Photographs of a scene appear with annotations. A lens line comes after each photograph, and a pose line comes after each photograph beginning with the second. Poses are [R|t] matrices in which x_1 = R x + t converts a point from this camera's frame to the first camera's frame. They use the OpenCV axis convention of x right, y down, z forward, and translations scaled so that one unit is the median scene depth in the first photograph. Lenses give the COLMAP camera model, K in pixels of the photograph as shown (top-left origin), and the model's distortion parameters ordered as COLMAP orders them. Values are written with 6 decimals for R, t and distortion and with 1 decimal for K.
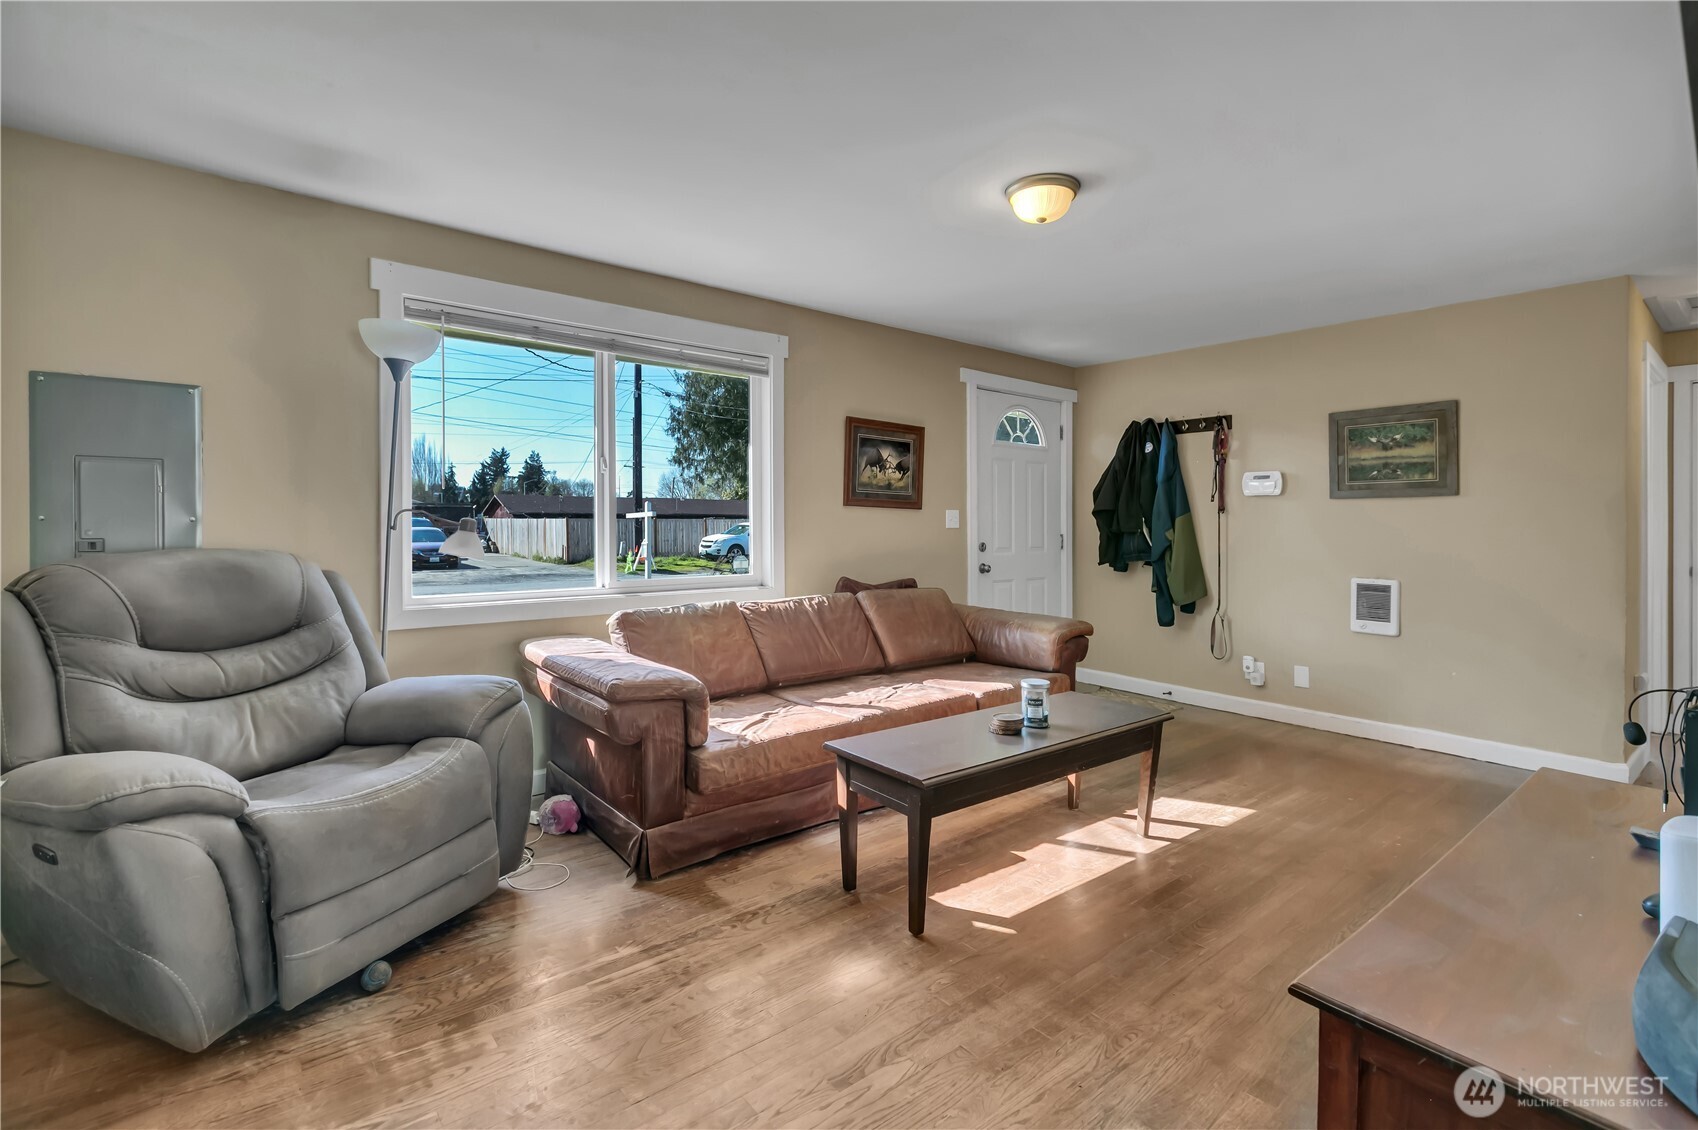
lens RADIAL K [[779.9, 0, 852.5], [0, 779.9, 492.9], [0, 0, 1]] dist [0.000520, -0.000015]
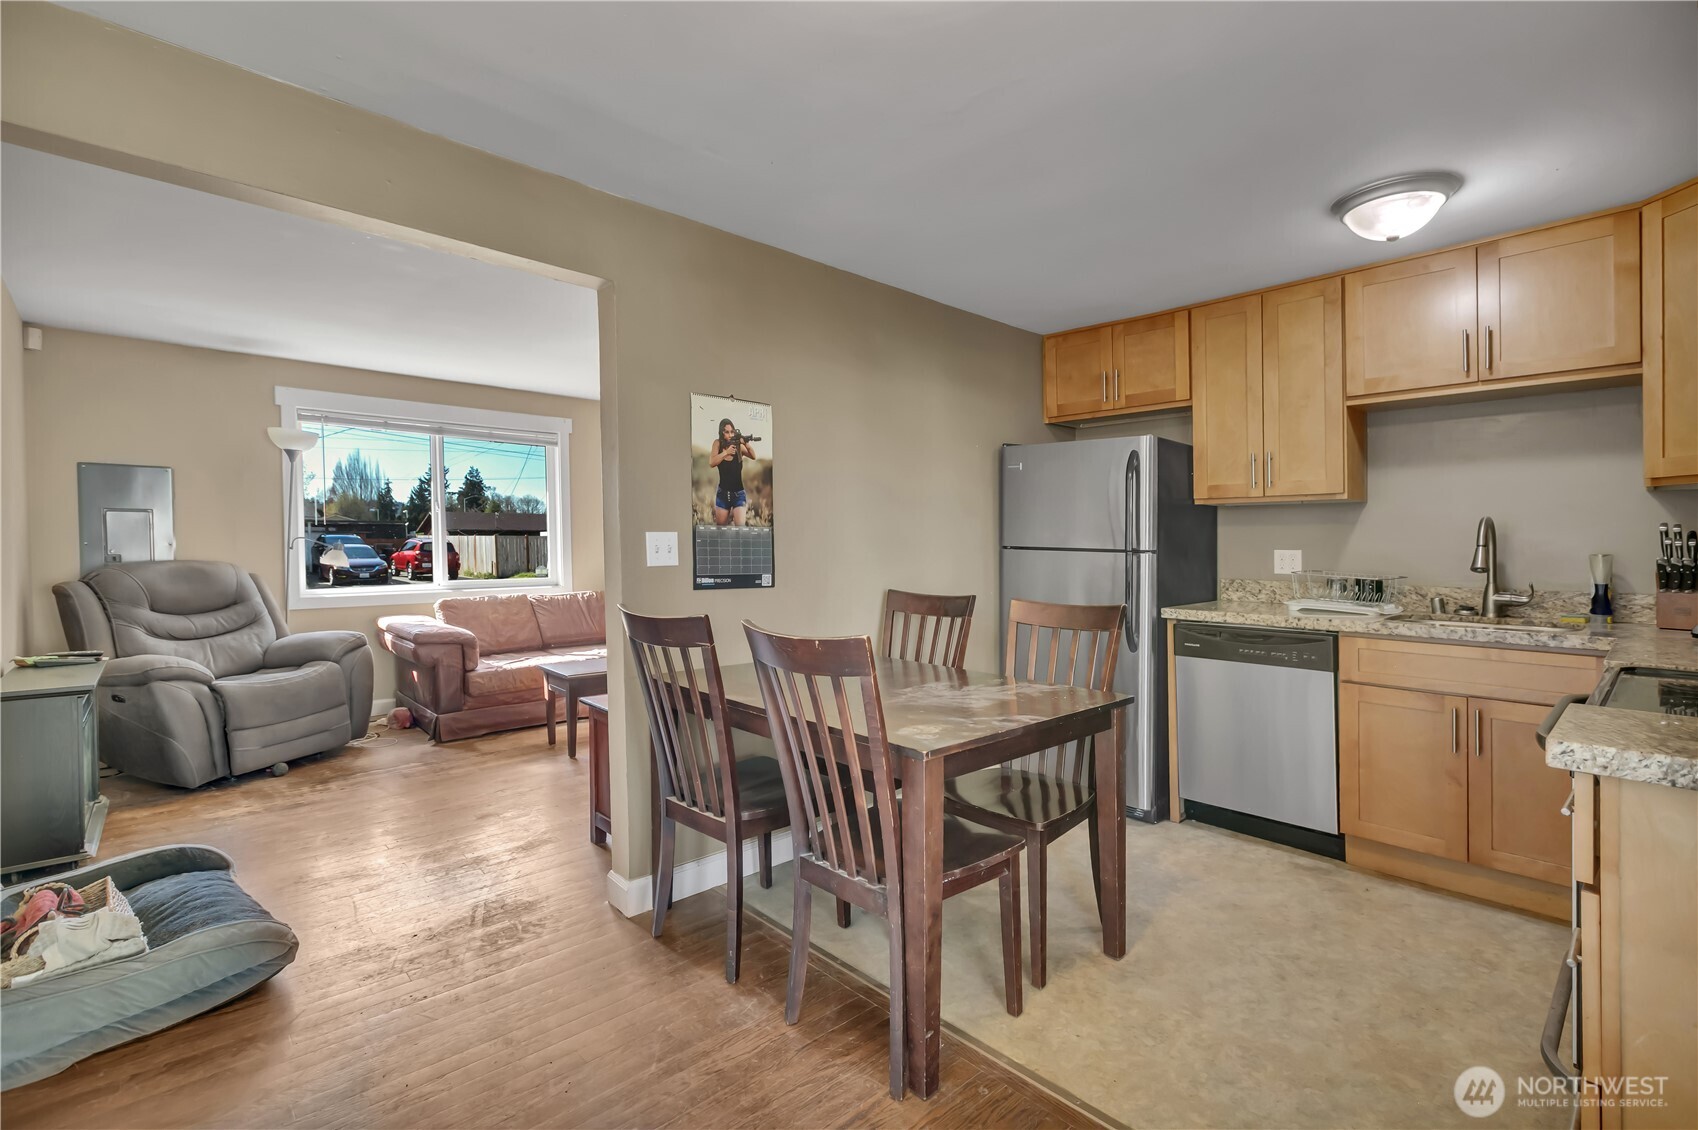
lens RADIAL K [[777.5, 0, 850.8], [0, 777.5, 531.2], [0, 0, 1]] dist [-0.000668, -0.000167]
pose [[0.998185, -0.001582, 0.060194, 0.498319], [-0.000161, 0.999581, 0.028931, -0.039211], [-0.060214, -0.028889, 0.997767, -0.722681]]
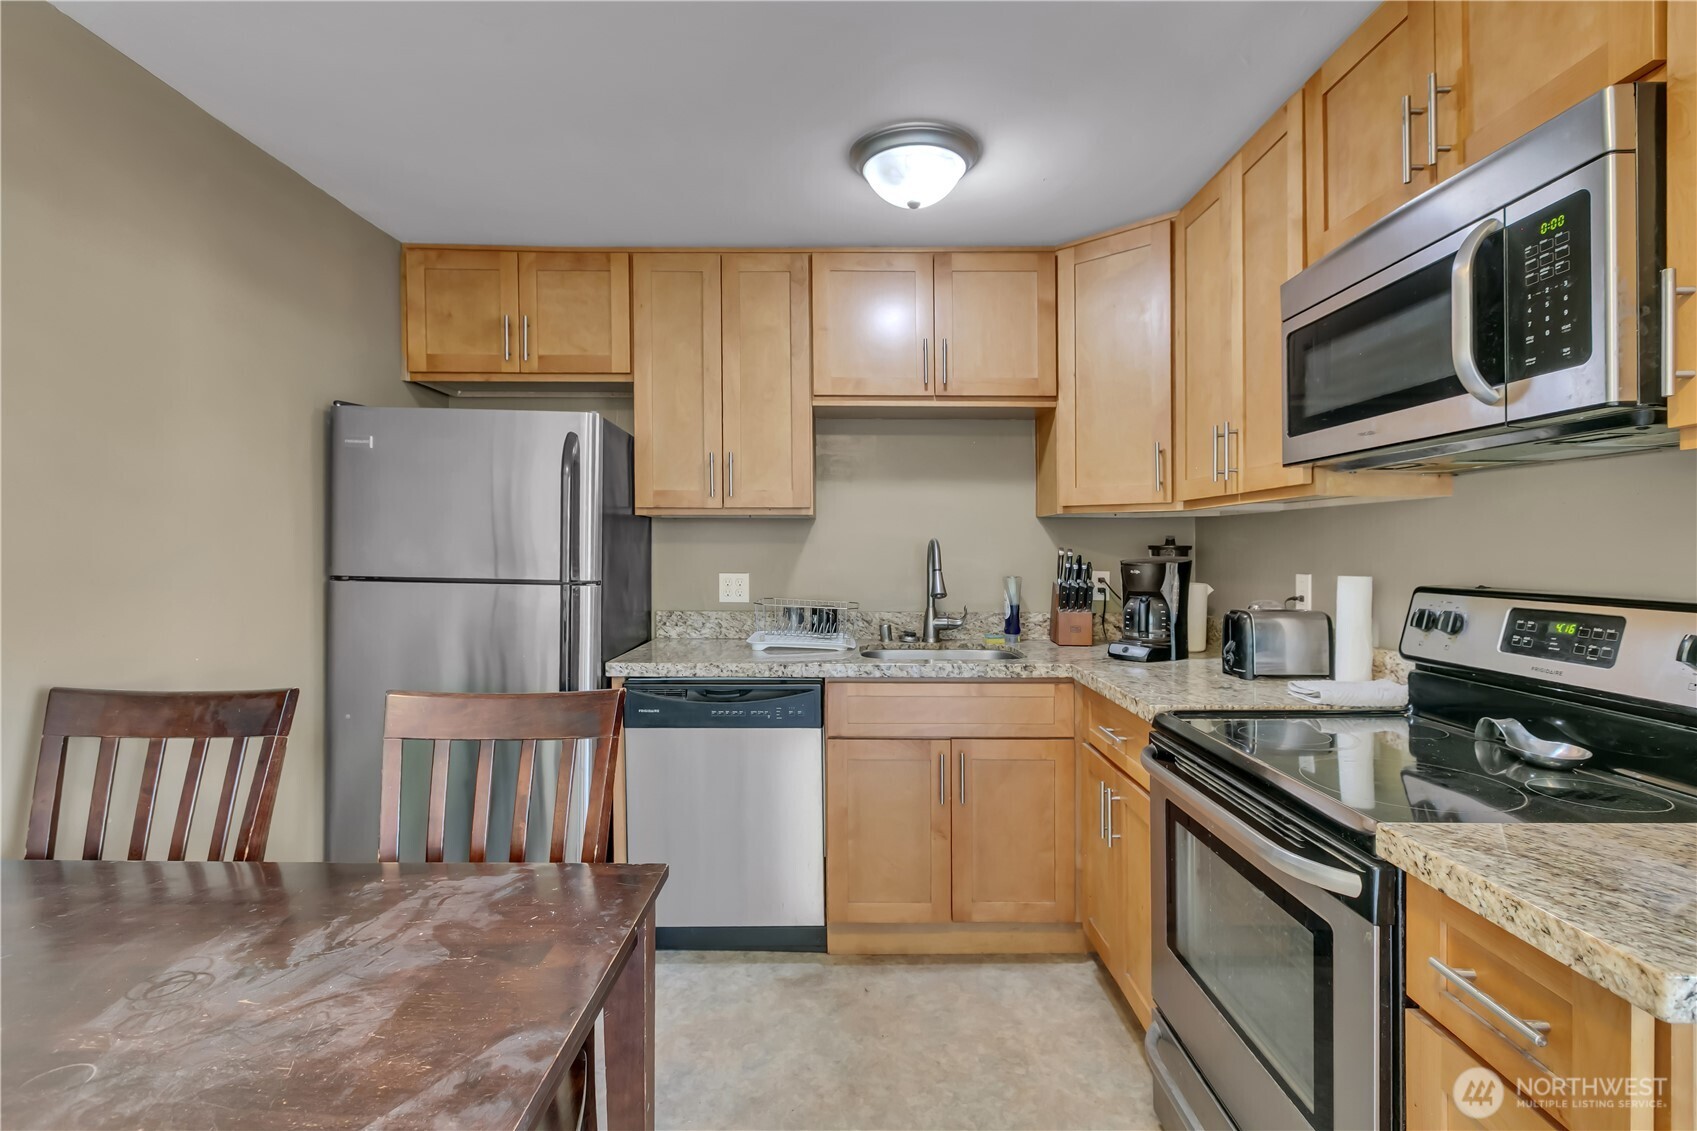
lens RADIAL K [[794.0, 0, 852.7], [0, 794.0, 539.6], [0, 0, 1]] dist [-0.001529, -0.000366]
pose [[0.632729, 0.006573, 0.774345, 0.550198], [-0.033331, 0.999268, 0.018753, -0.043038], [-0.773655, -0.037675, 0.632486, -0.330898]]
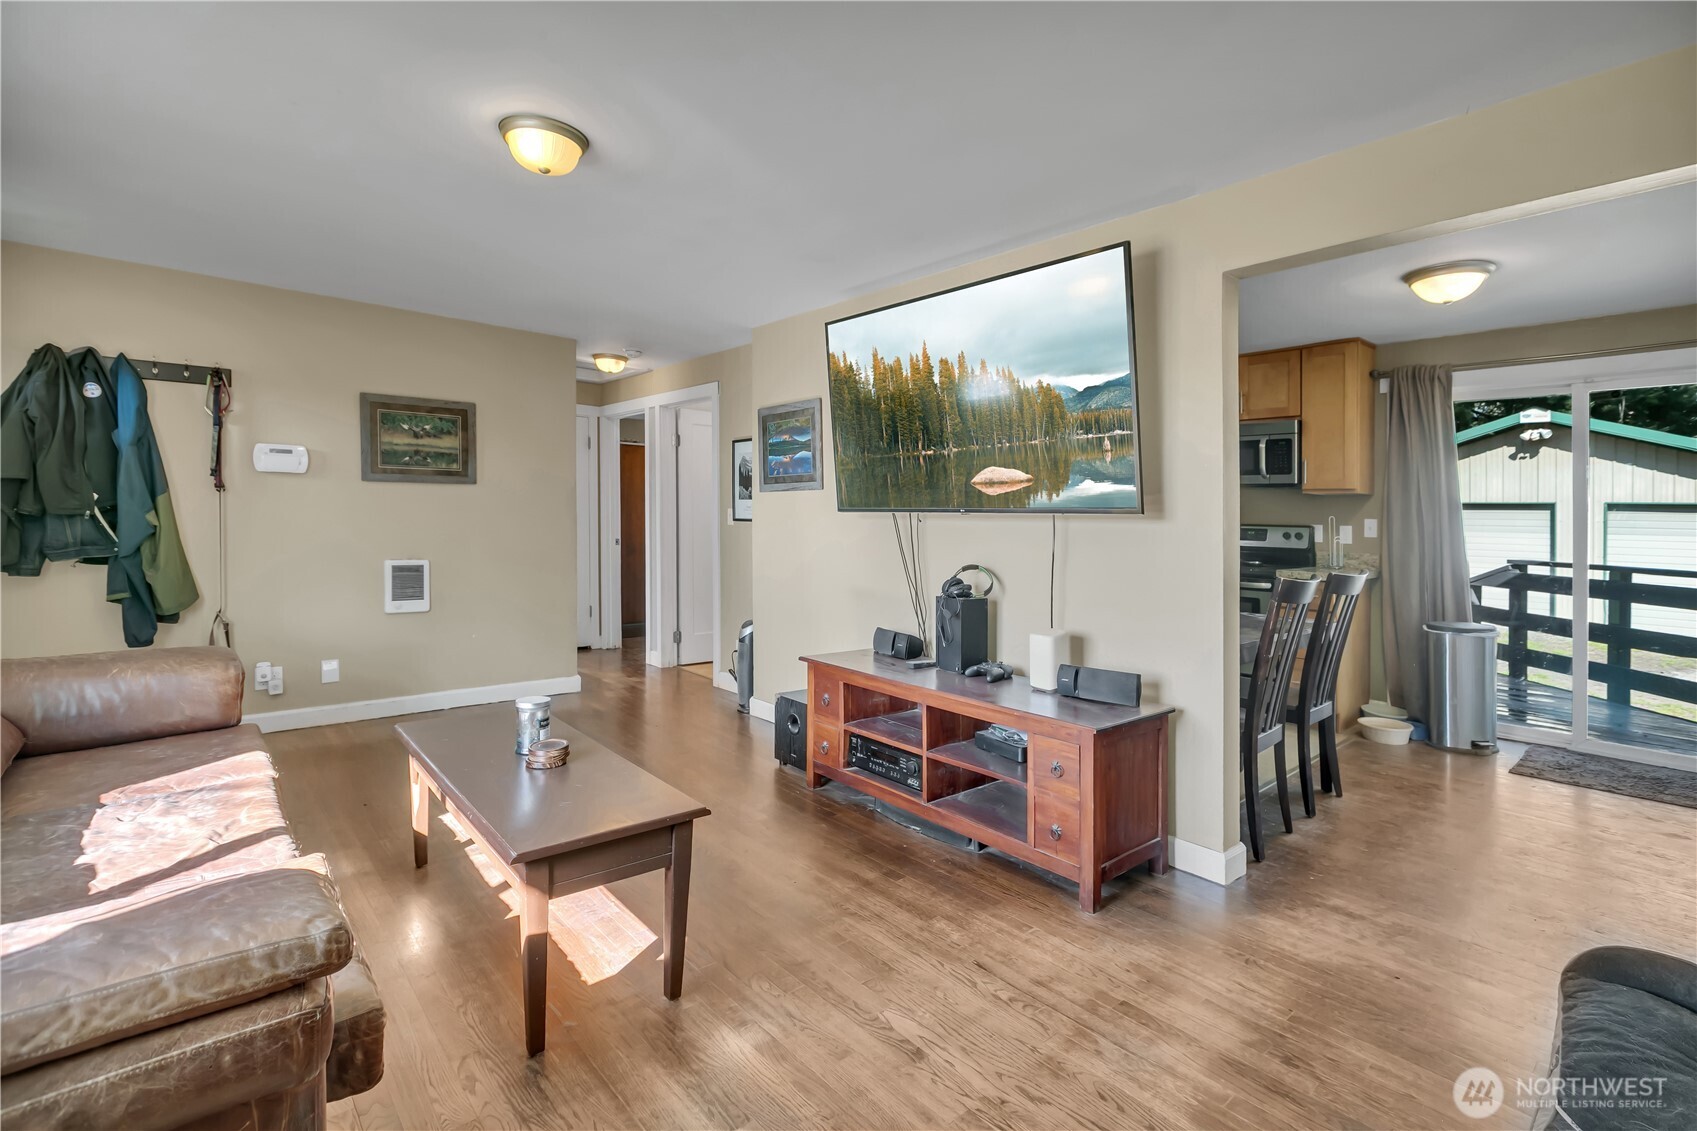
lens RADIAL K [[813.7, 0, 848.6], [0, 813.7, 449.0], [0, 0, 1]] dist [-0.000302, -0.000234]
pose [[-0.050143, 0.072295, 0.996122, -0.629960], [-0.062112, 0.995220, -0.075356, 0.010048], [-0.996809, -0.065649, -0.045413, 0.639047]]
